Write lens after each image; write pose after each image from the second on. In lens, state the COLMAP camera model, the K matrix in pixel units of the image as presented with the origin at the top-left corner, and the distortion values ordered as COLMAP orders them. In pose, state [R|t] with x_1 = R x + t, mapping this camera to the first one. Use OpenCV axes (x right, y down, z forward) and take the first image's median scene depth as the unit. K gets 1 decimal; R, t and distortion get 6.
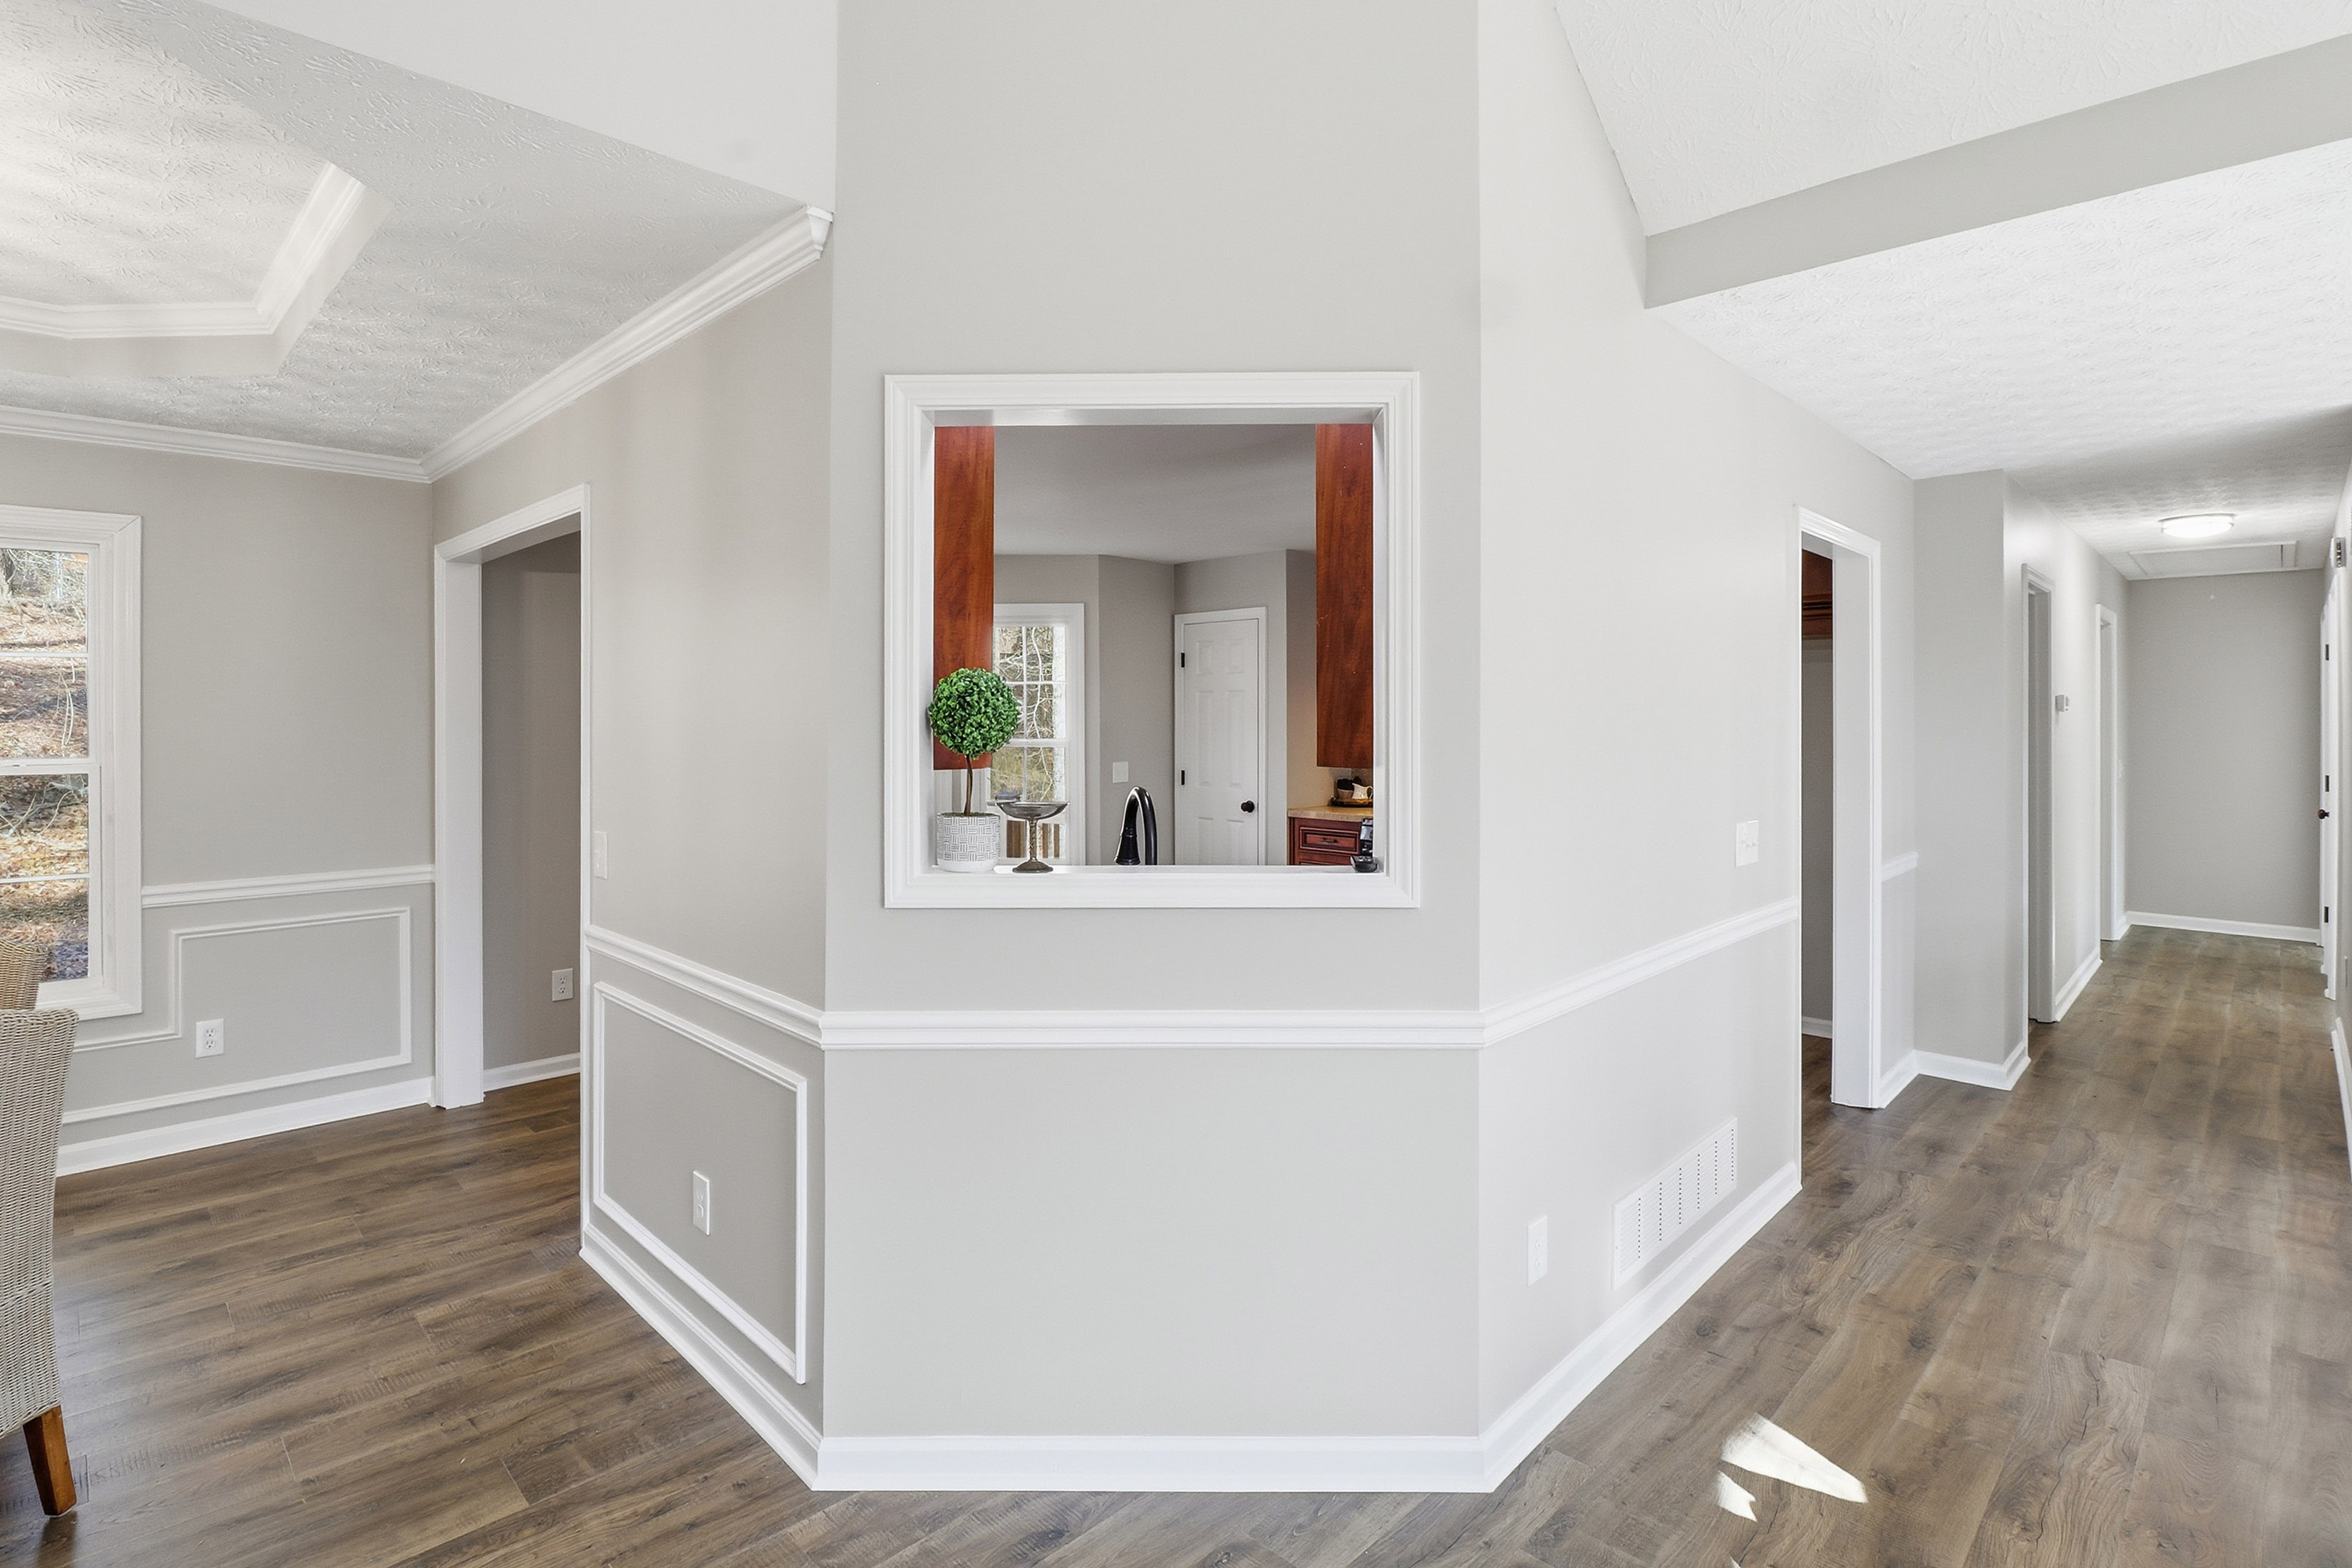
lens RADIAL K [[1131.3, 0, 1176.0], [0, 1131.3, 730.5], [0, 0, 1]] dist [-0.000884, -0.011720]
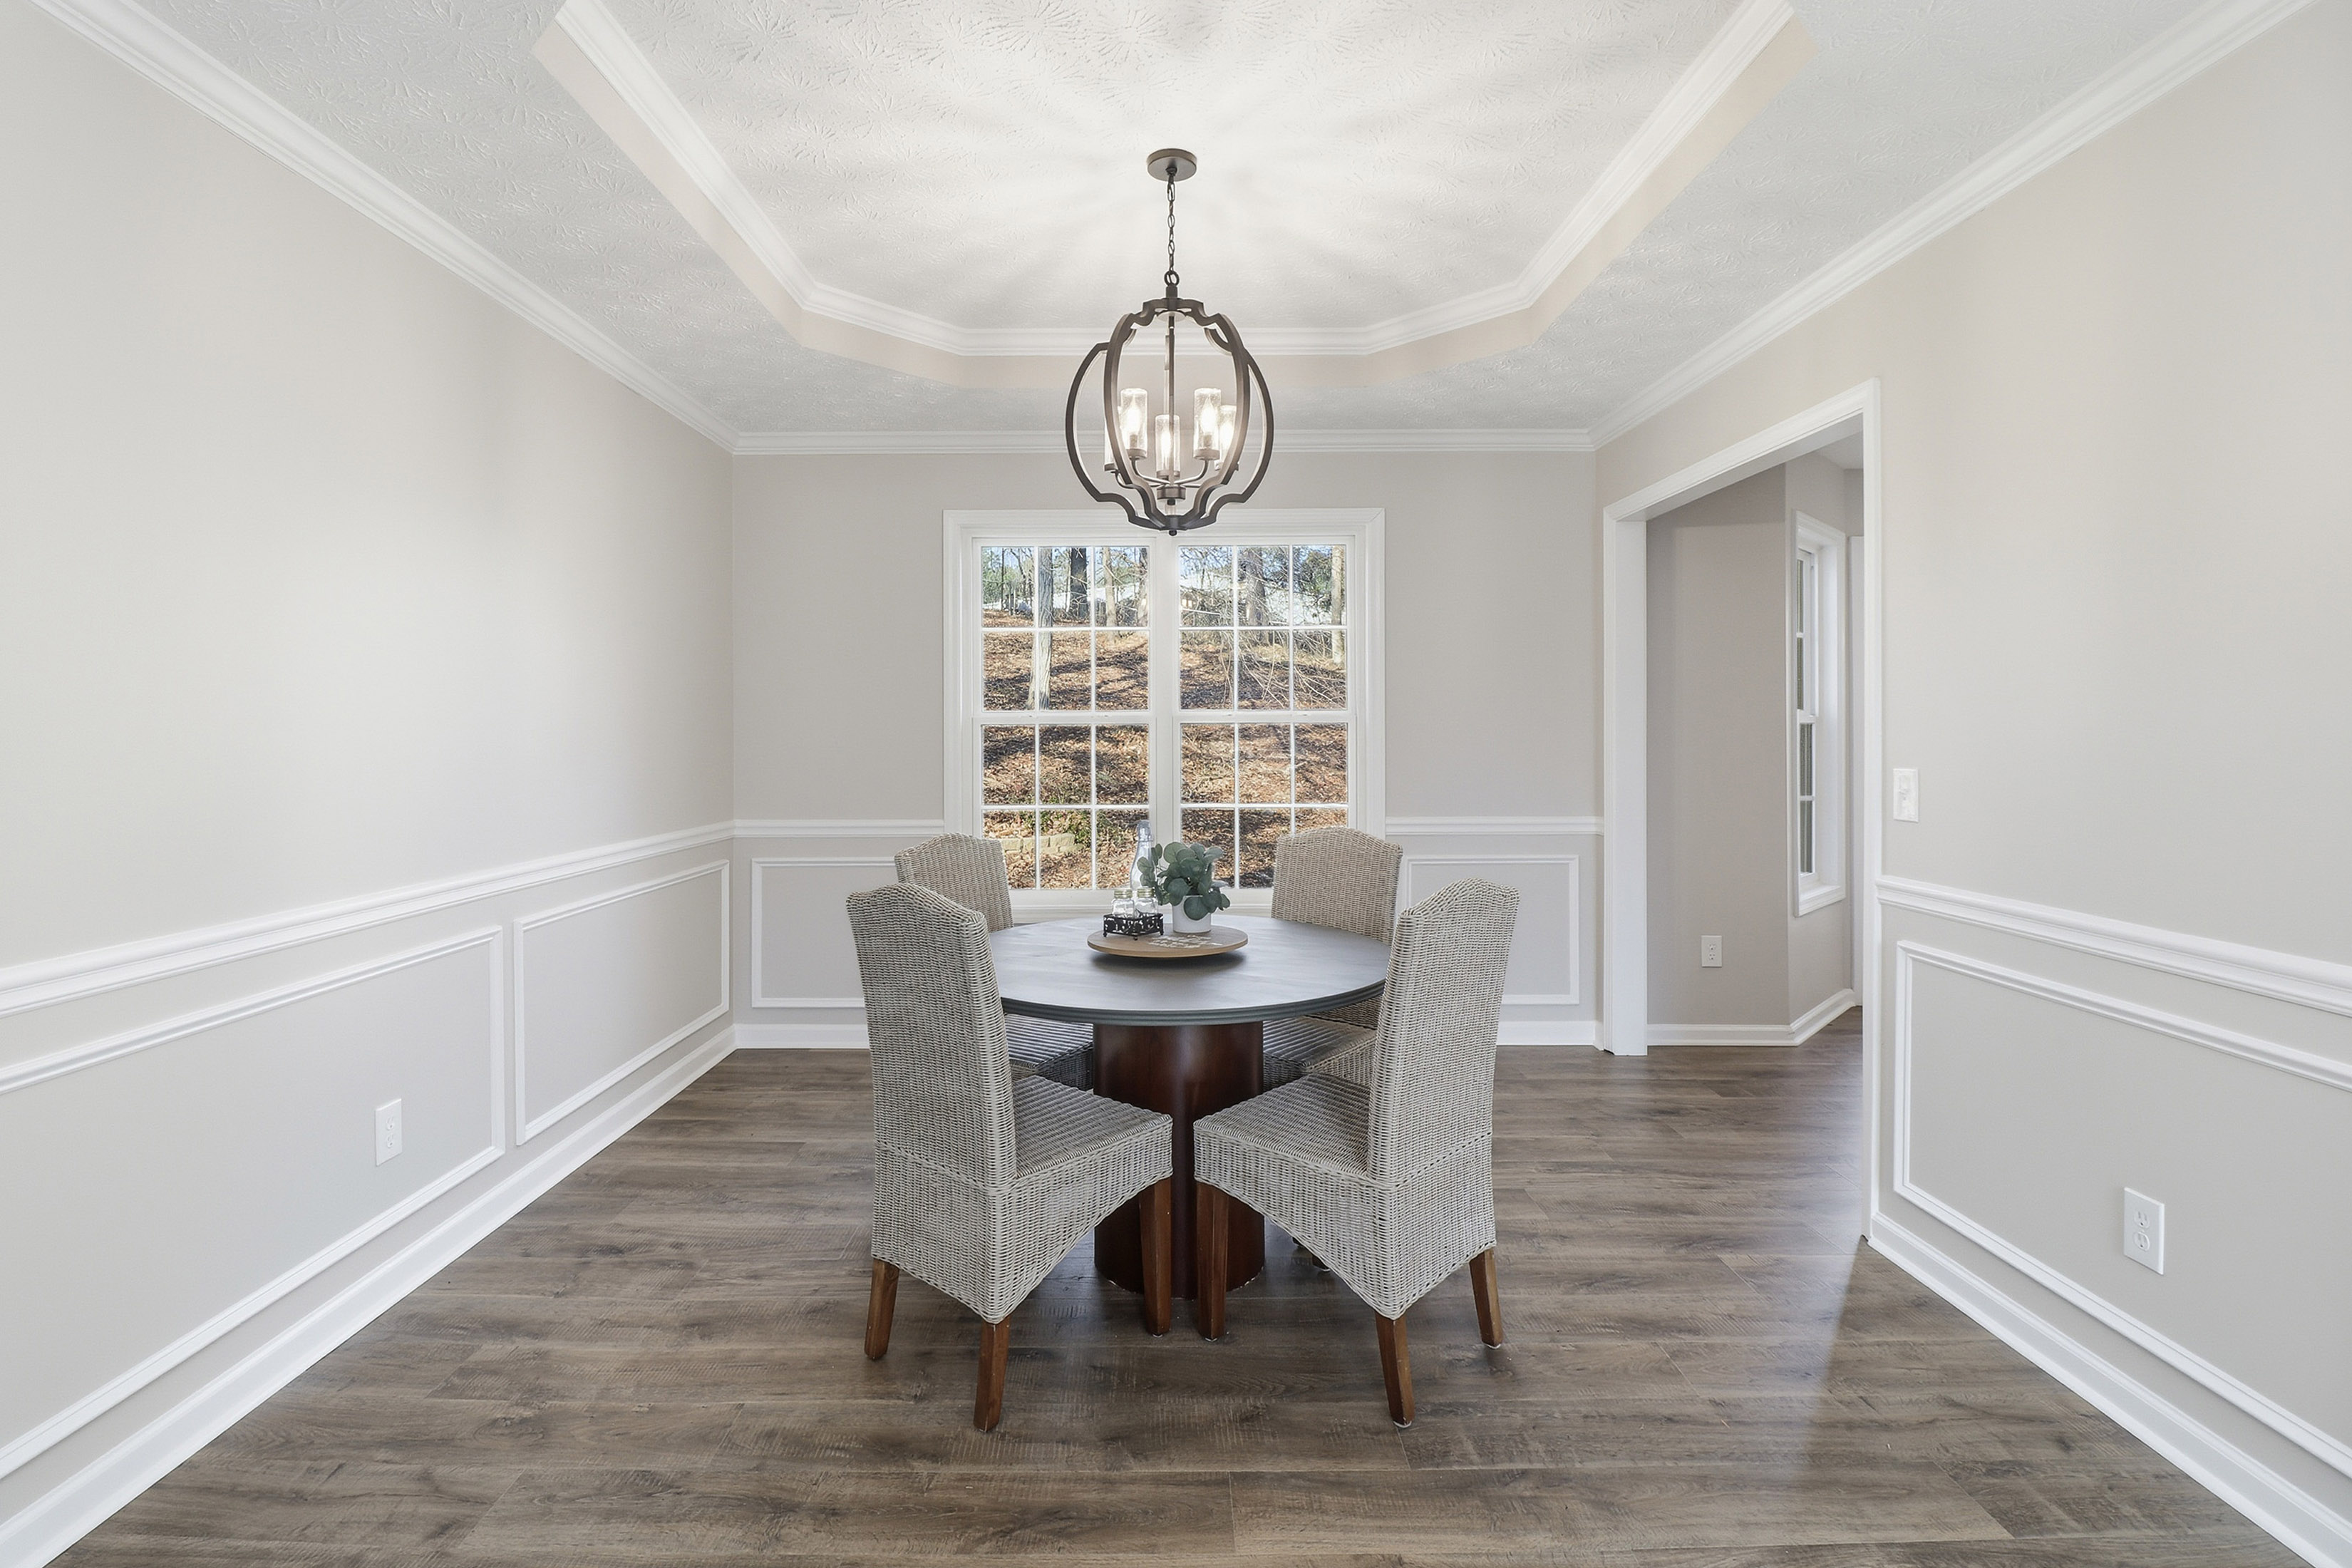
lens RADIAL K [[1131.3, 0, 1176.0], [0, 1131.3, 730.5], [0, 0, 1]] dist [-0.000884, -0.011720]
pose [[0.708733, 0.002731, -0.705472, -0.222953], [-0.007959, 0.999960, -0.004125, 0.052649], [0.705432, 0.008538, 0.708726, -0.012419]]
